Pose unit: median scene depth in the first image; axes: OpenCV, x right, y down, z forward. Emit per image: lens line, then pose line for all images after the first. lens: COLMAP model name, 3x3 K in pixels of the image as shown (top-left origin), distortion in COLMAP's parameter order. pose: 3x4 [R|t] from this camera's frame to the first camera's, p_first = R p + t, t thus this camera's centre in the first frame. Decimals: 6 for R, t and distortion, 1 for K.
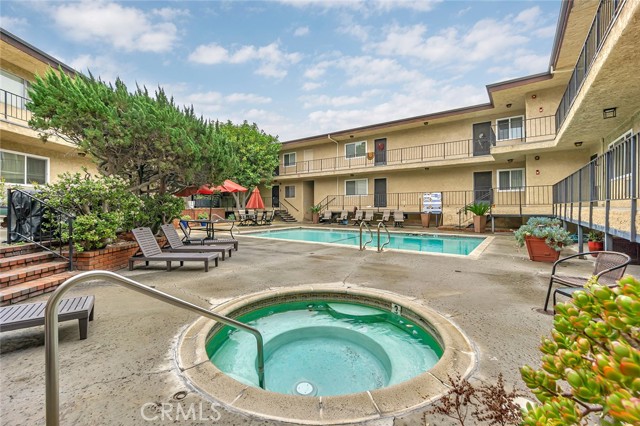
lens RADIAL K [[276.1, 0, 318.6], [0, 276.1, 210.2], [0, 0, 1]] dist [-0.013915, 0.000974]
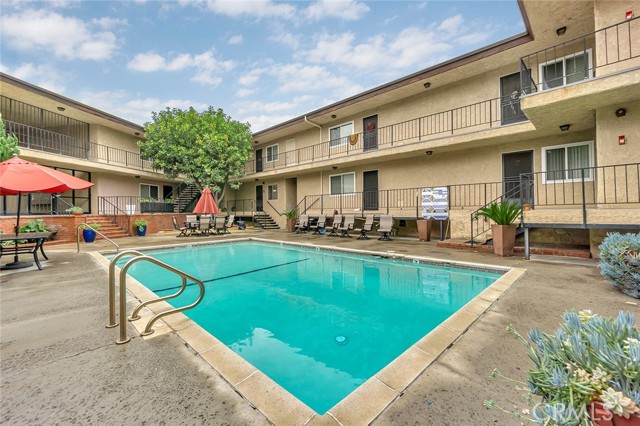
lens RADIAL K [[276.1, 0, 321.7], [0, 276.1, 213.4], [0, 0, 1]] dist [-0.013915, 0.000974]
pose [[0.990566, -0.008376, -0.136778, 0.204844], [0.008763, 0.999959, 0.002223, -0.005644], [0.136754, -0.003400, 0.990599, 0.274718]]
